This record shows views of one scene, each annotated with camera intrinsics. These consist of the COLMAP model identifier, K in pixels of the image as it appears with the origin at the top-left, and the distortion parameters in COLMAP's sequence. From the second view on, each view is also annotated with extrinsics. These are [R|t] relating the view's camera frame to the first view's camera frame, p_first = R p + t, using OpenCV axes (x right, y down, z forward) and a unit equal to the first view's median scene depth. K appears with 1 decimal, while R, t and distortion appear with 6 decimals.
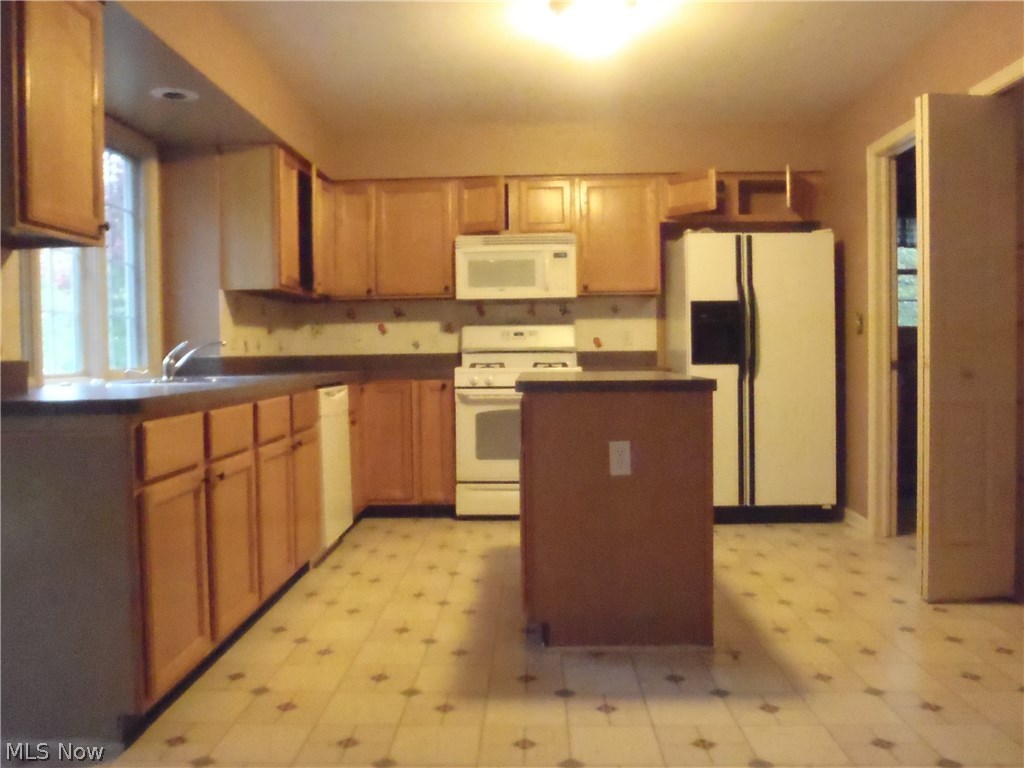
lens RADIAL K [[846.4, 0, 508.4], [0, 846.4, 375.2], [0, 0, 1]] dist [-0.063889, 0.028515]
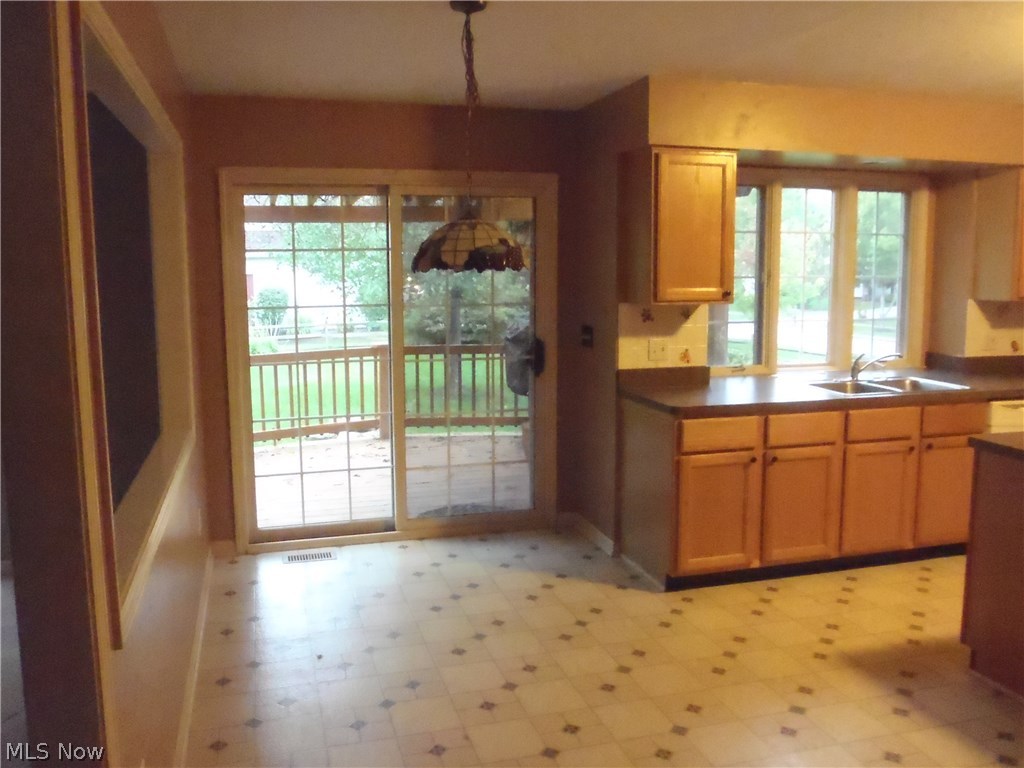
lens RADIAL K [[846.4, 0, 511.8], [0, 846.4, 385.2], [0, 0, 1]] dist [-0.063889, 0.028515]
pose [[0.327052, 0.145494, -0.933739, 0.916167], [-0.036280, 0.989282, 0.141441, -0.212819], [0.944310, -0.012383, 0.328825, 0.052621]]
